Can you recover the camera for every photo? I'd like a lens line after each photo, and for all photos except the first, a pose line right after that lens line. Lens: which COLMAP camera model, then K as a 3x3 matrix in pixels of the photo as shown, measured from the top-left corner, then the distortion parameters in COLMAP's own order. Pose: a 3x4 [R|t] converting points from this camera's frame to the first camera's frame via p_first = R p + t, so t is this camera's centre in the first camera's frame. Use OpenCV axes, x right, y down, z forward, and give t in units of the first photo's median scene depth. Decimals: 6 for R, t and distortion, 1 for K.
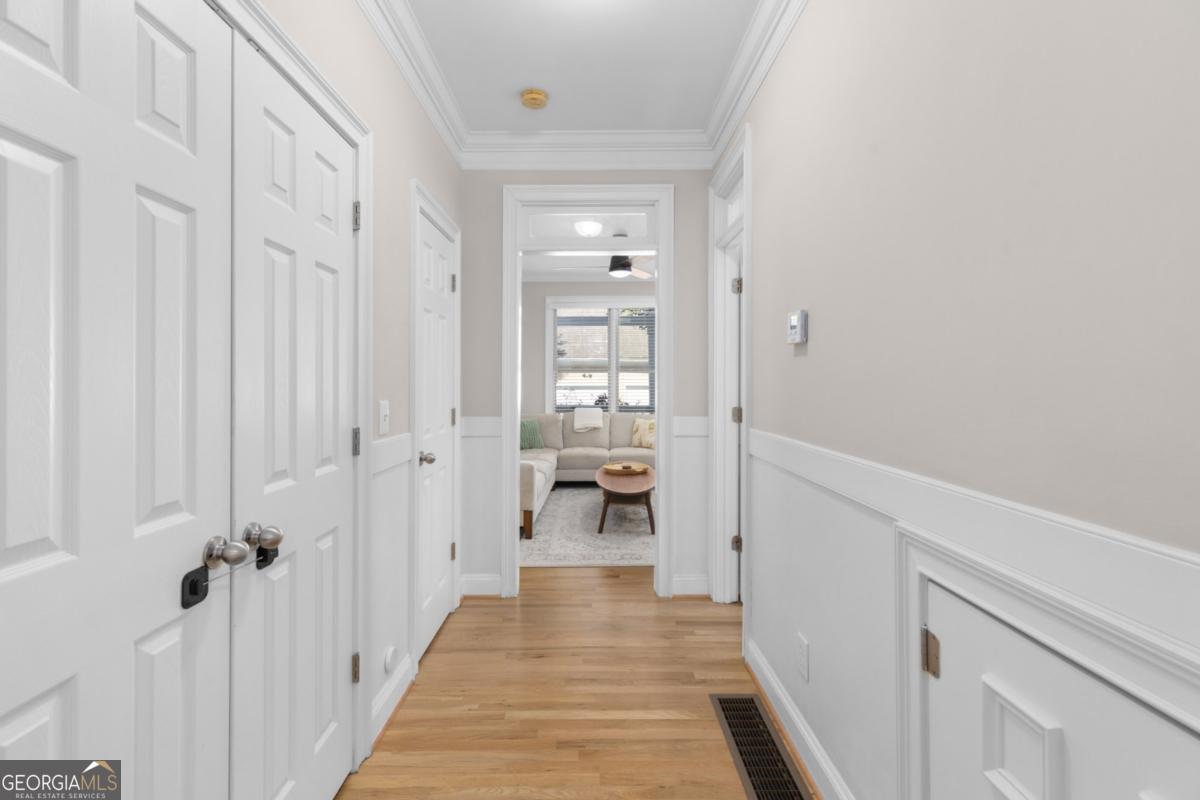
lens RADIAL K [[555.0, 0, 599.3], [0, 555.0, 389.7], [0, 0, 1]] dist [0.007122, -0.000726]
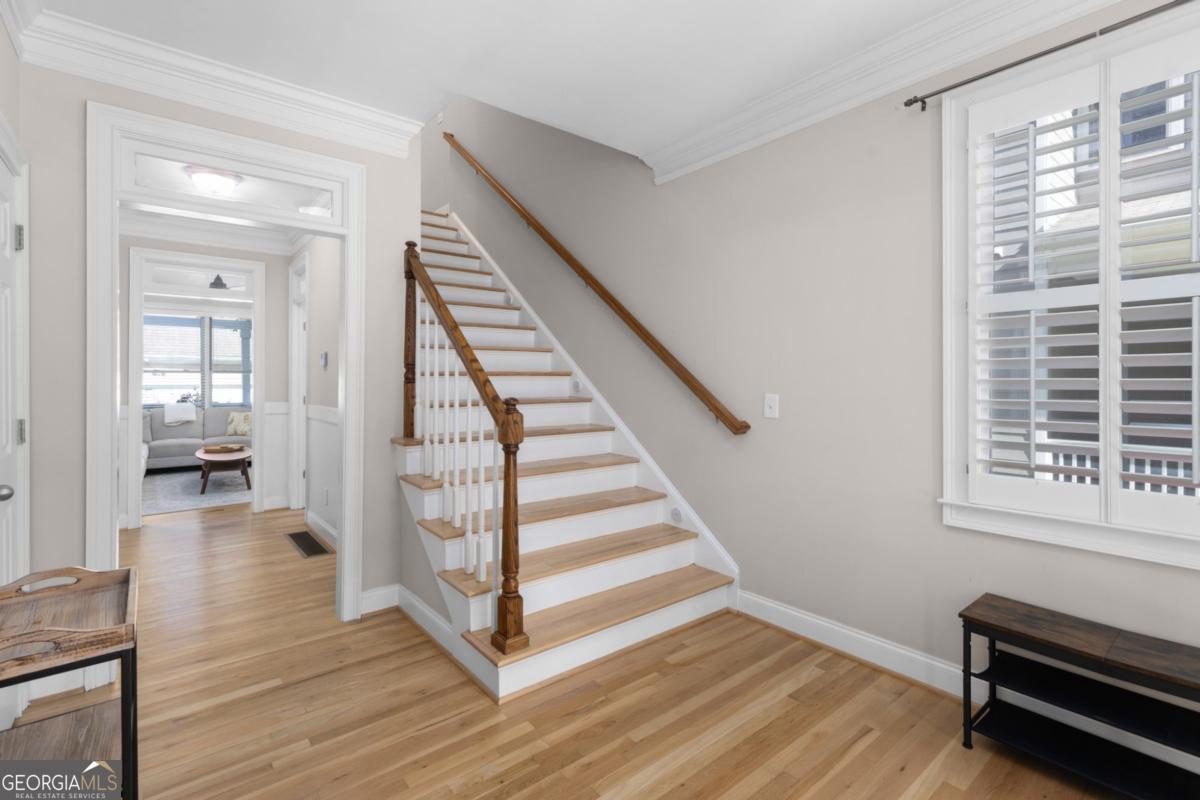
lens RADIAL K [[555.0, 0, 592.7], [0, 555.0, 384.5], [0, 0, 1]] dist [0.007122, -0.000726]
pose [[0.792148, 0.001847, 0.610327, -0.052338], [0.003267, 0.999968, -0.007266, 0.005075], [-0.610321, 0.007750, 0.792116, -0.454146]]
